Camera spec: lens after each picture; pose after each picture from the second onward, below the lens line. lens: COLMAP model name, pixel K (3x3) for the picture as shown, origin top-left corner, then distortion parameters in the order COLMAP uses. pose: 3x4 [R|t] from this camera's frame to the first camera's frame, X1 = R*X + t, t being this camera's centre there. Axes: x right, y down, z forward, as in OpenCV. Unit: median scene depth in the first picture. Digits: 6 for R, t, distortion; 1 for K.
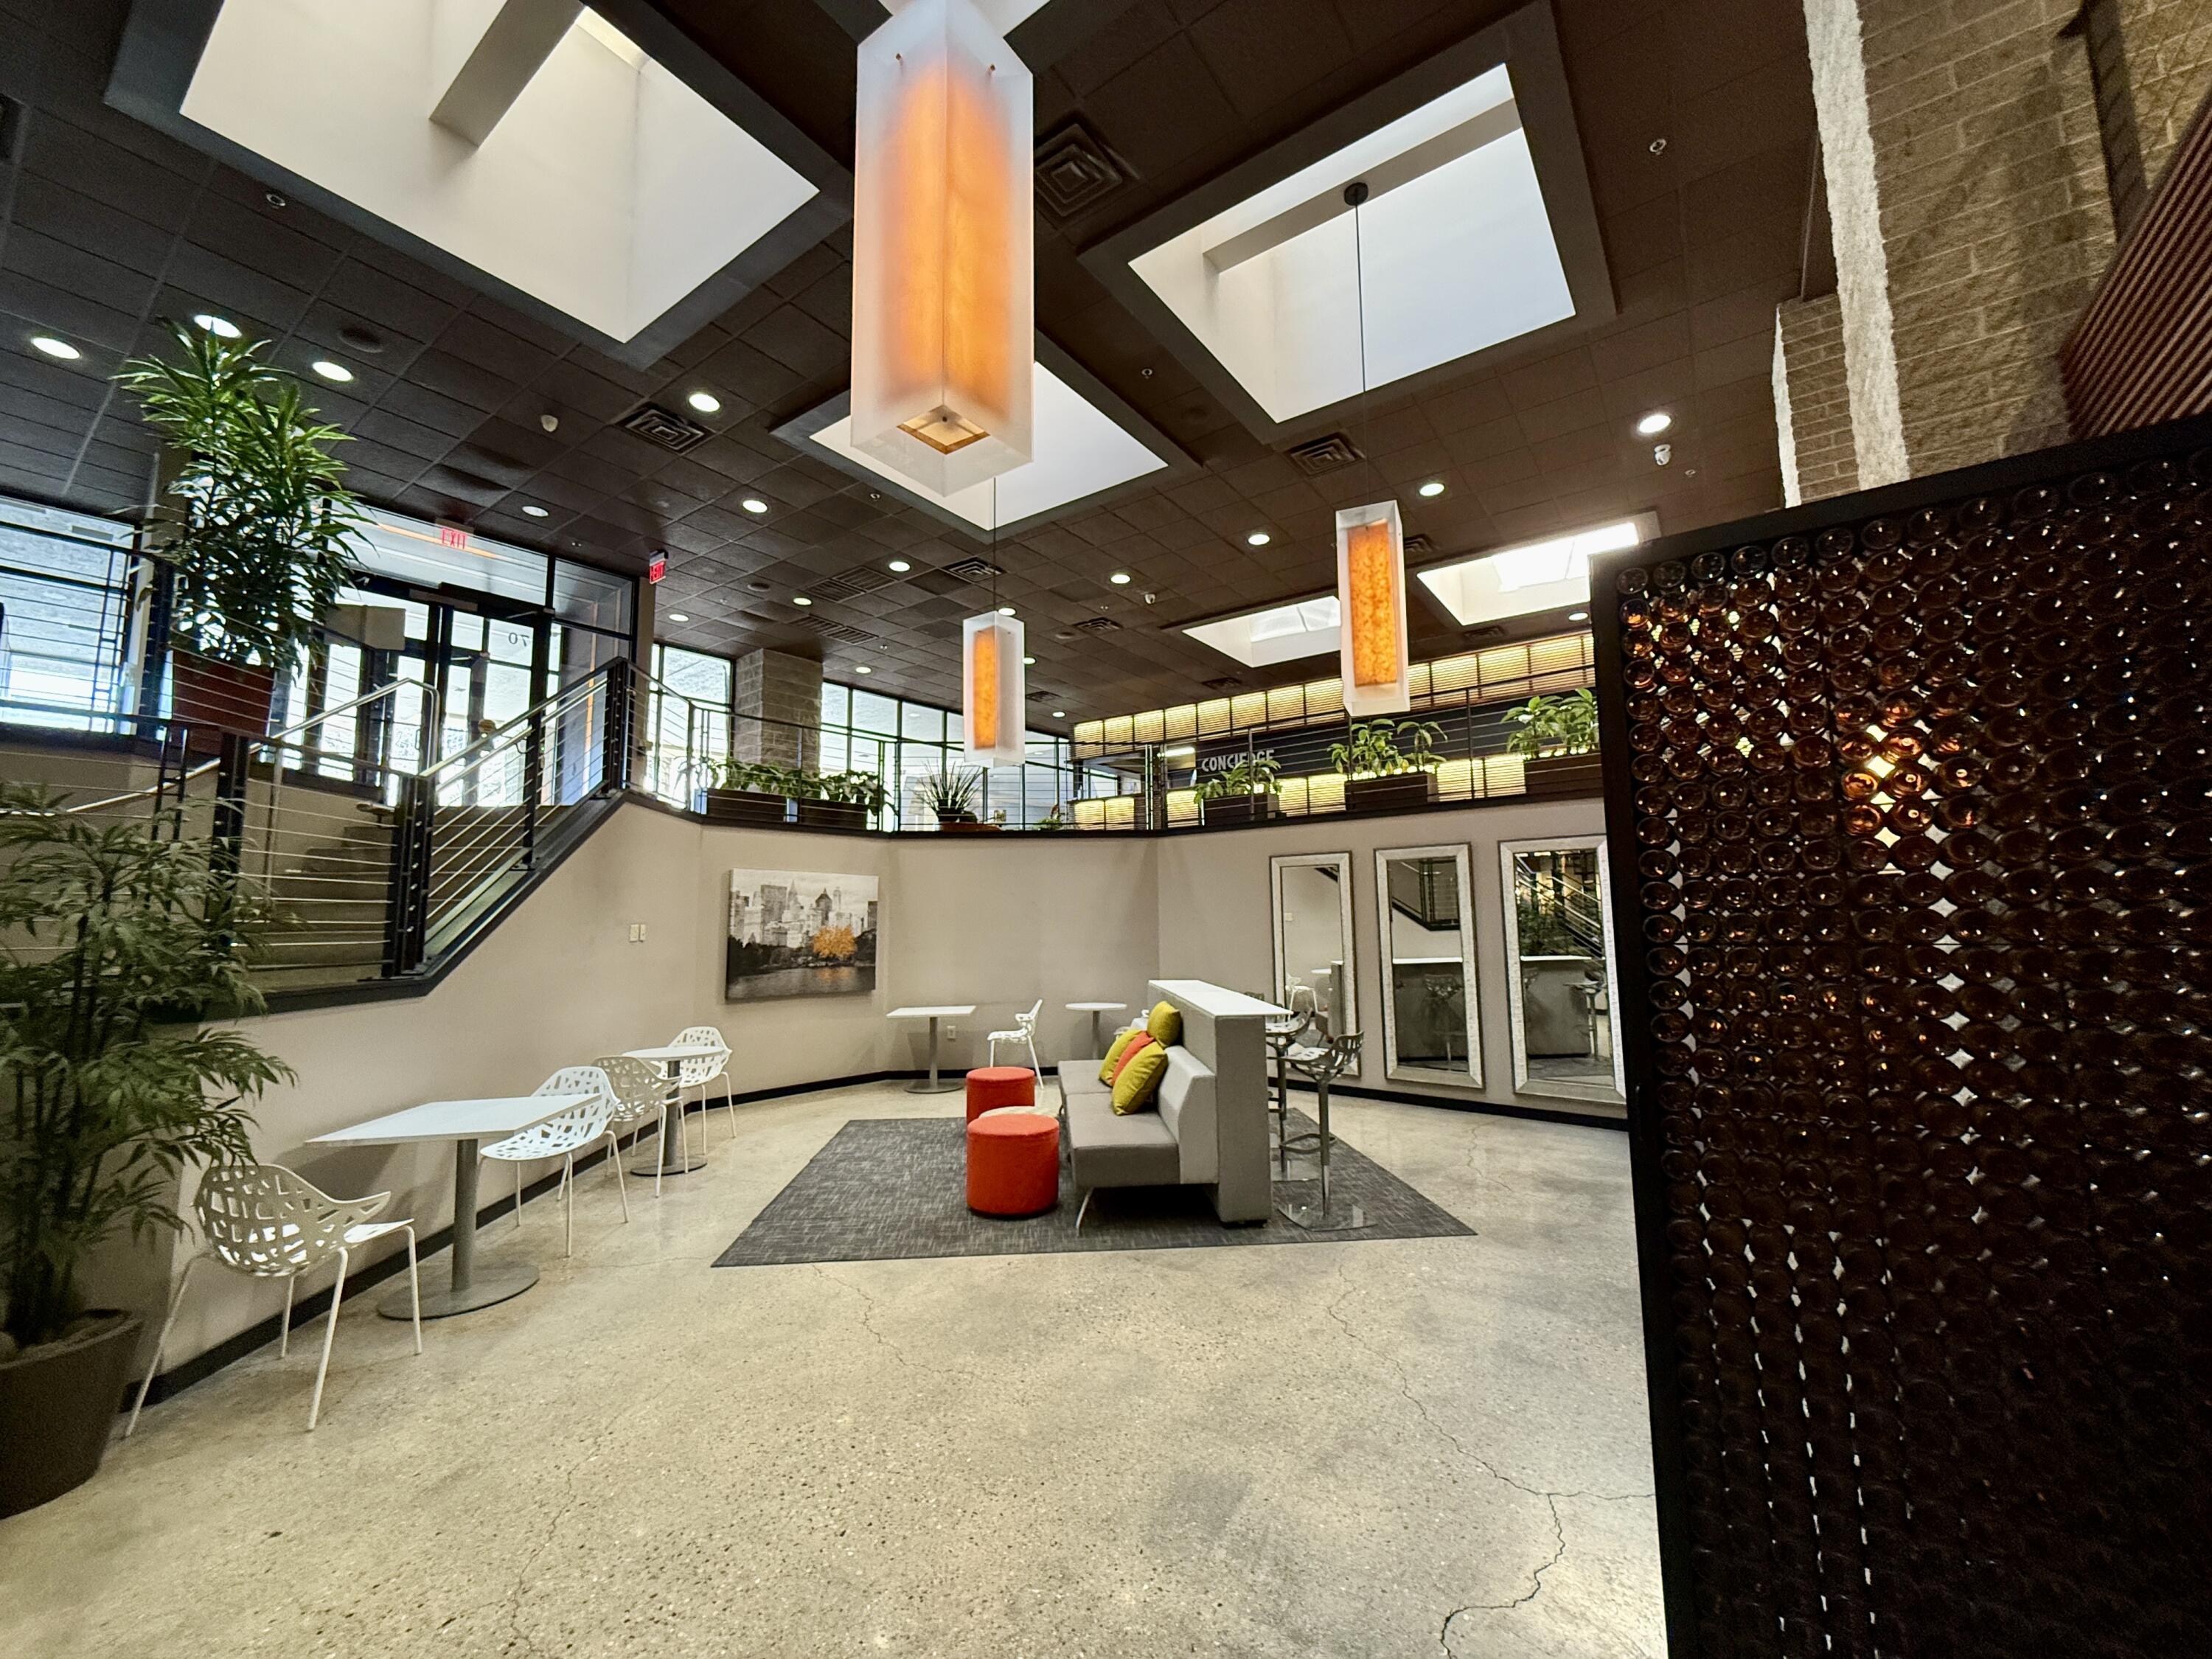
lens RADIAL K [[882.0, 0, 1113.1], [0, 882.0, 831.0], [0, 0, 1]] dist [-0.000290, -0.000093]
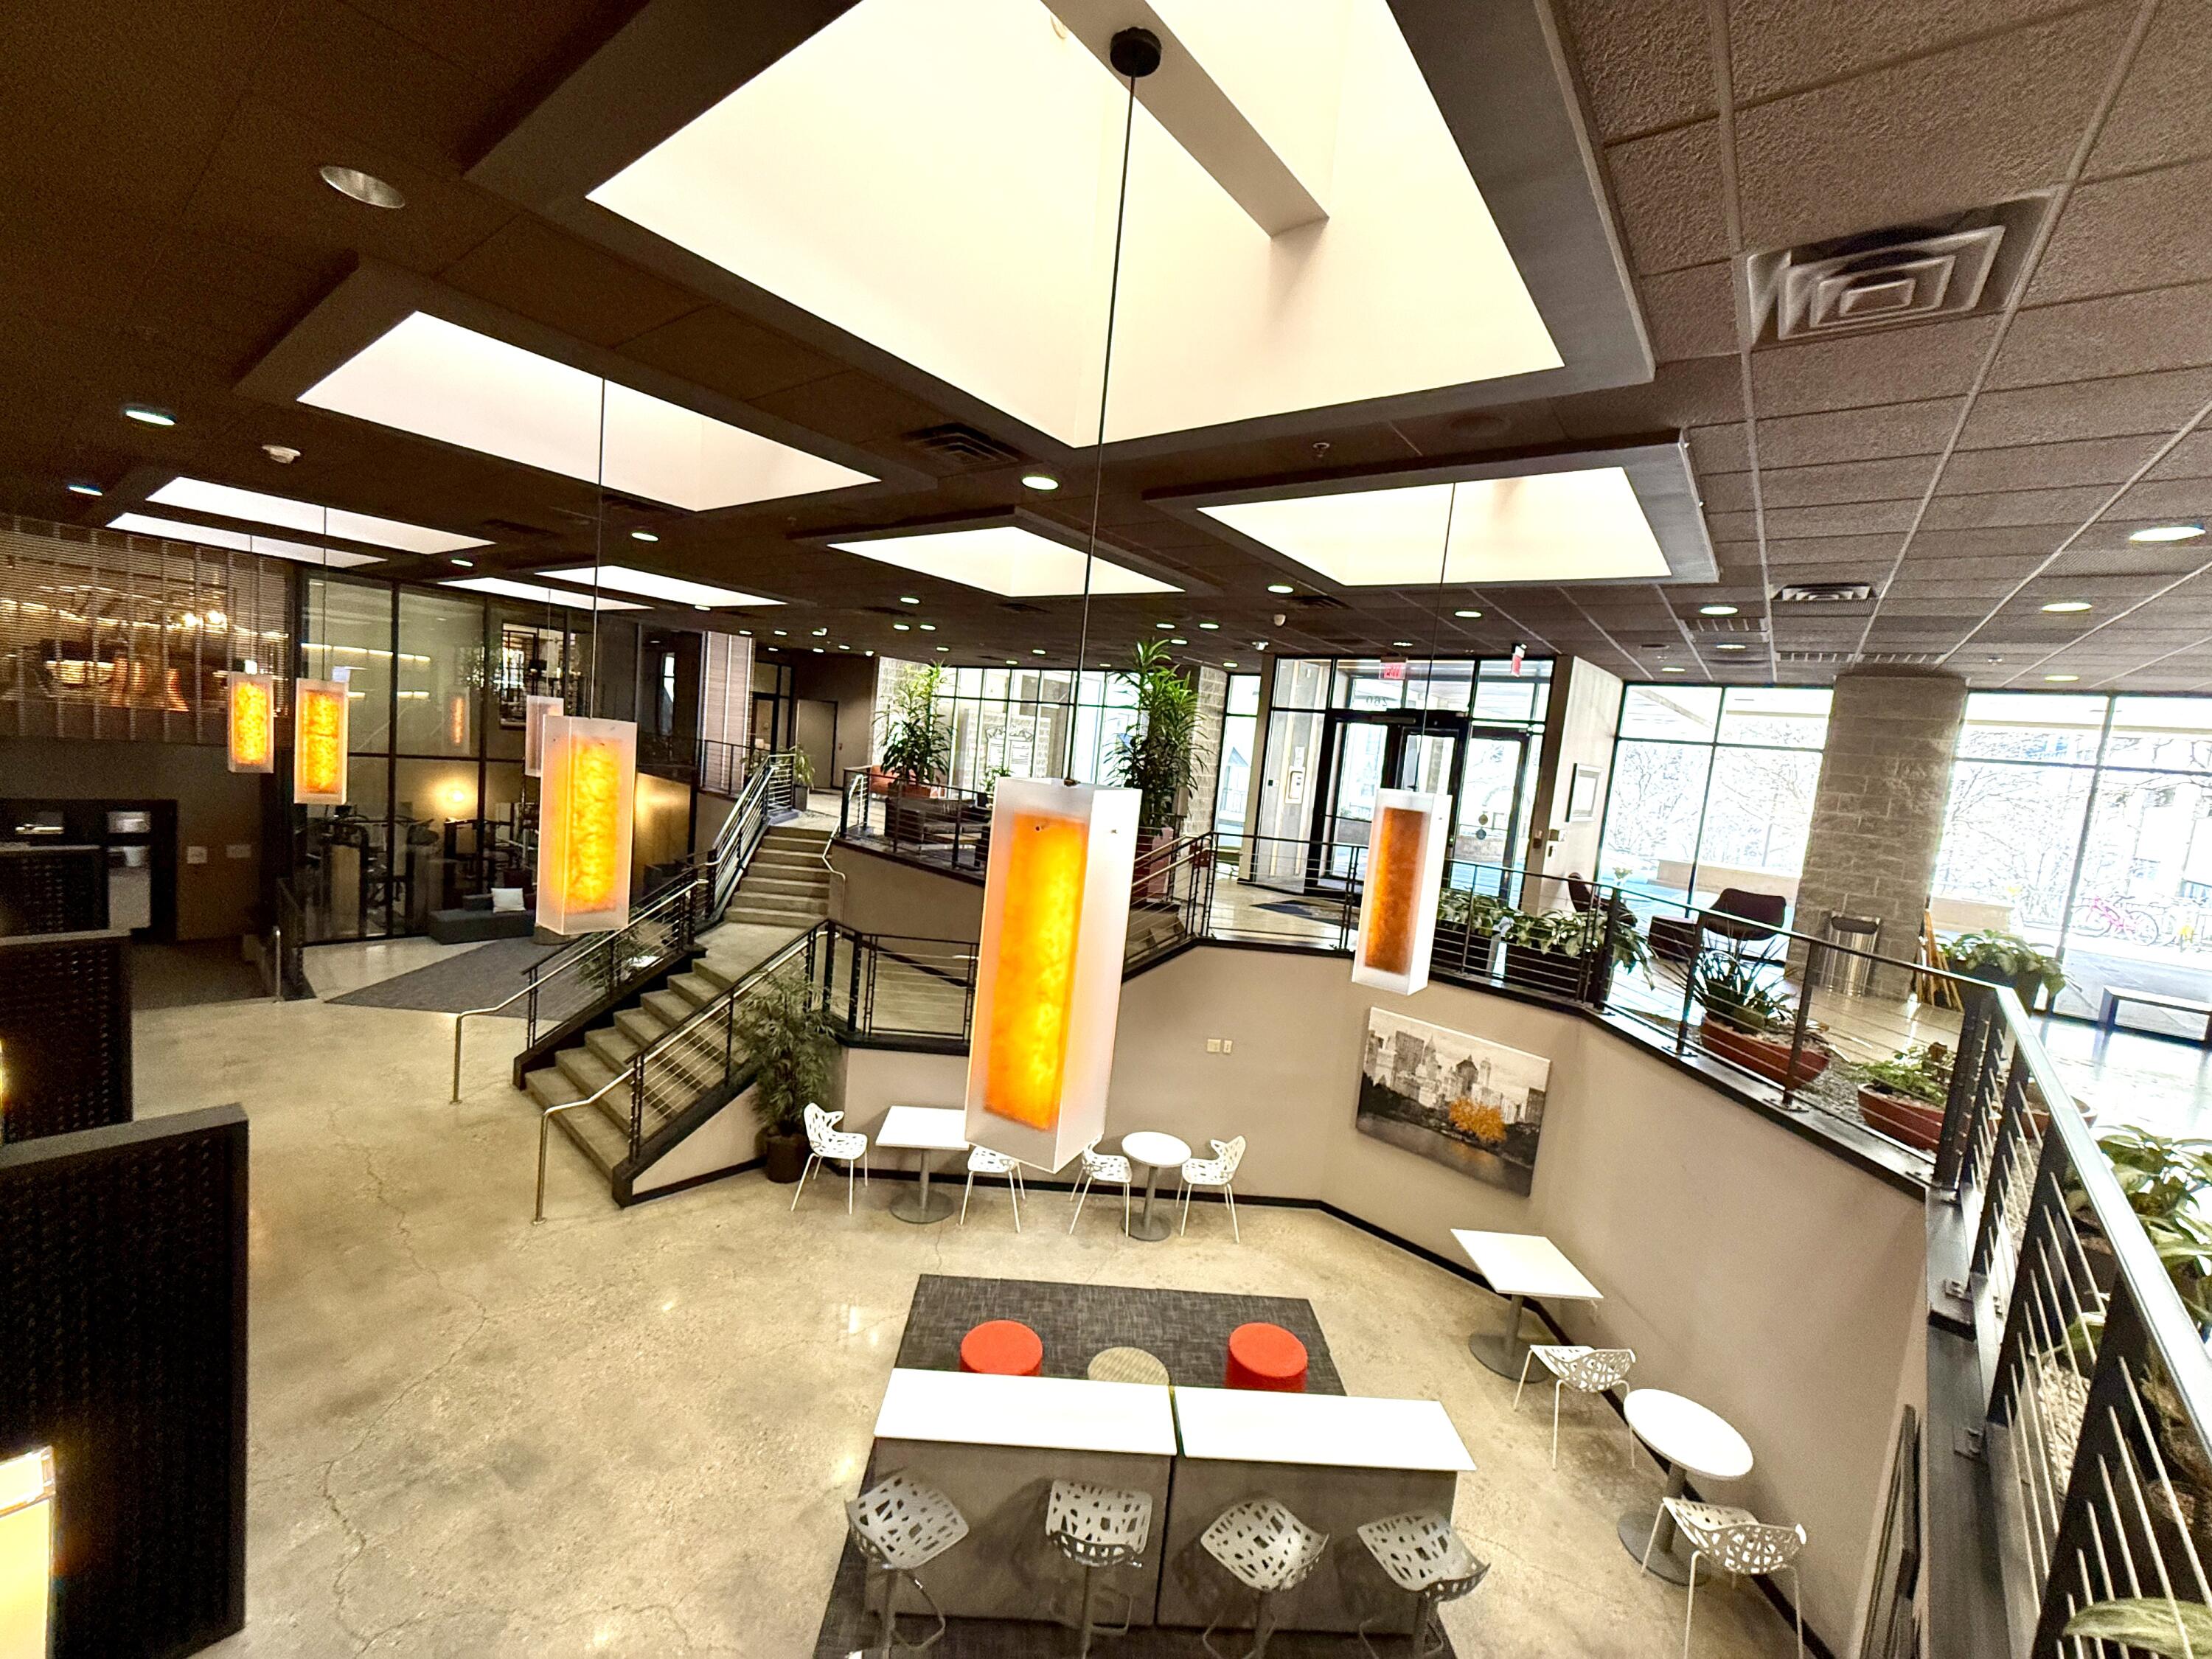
lens RADIAL K [[882.0, 0, 1110.1], [0, 882.0, 825.1], [0, 0, 1]] dist [-0.000290, -0.000093]
pose [[-0.044979, 0.098849, -0.994085, 0.550987], [0.009789, 0.995088, 0.098506, -0.258733], [0.998940, -0.005300, -0.045726, 0.709738]]
